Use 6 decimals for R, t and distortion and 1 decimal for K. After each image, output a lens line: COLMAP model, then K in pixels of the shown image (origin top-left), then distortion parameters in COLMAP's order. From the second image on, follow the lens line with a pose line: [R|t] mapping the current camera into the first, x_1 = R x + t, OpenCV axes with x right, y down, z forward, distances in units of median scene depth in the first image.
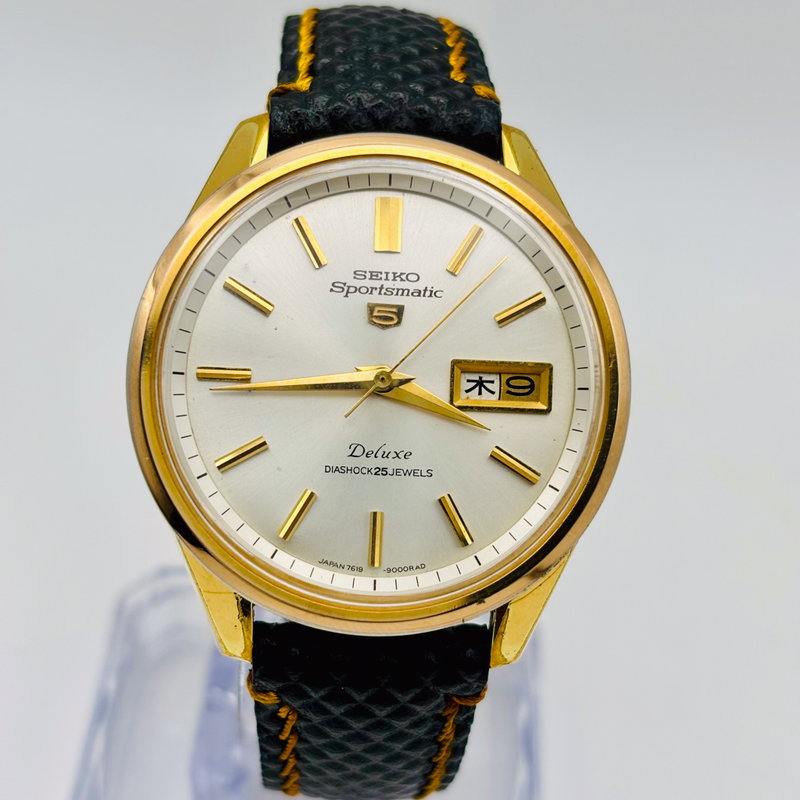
lens RADIAL K [[1596.3, 0, 348.9], [0, 1596.3, 400.3], [0, 0, 1]] dist [0.054449, -0.311843]
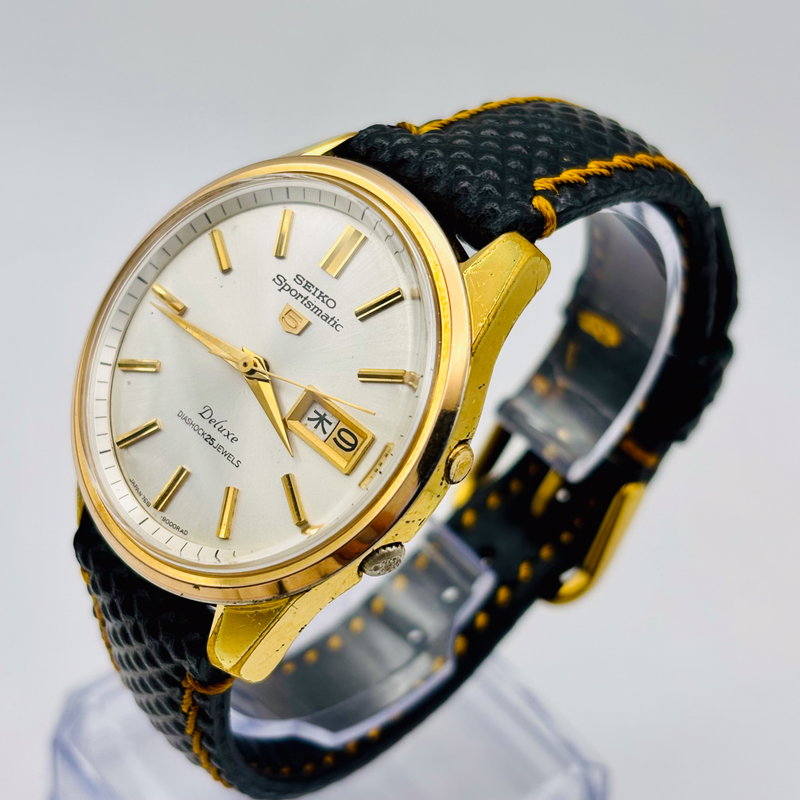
lens RADIAL K [[1560.0, 0, 400.0], [0, 1560.0, 400.0], [0, 0, 1]] dist [0.048116, -0.035422]
pose [[0.682719, 0.475876, -0.554469, 0.676673], [-0.521936, 0.848667, 0.085712, -0.135317], [0.511348, 0.230880, 0.827779, 0.180969]]
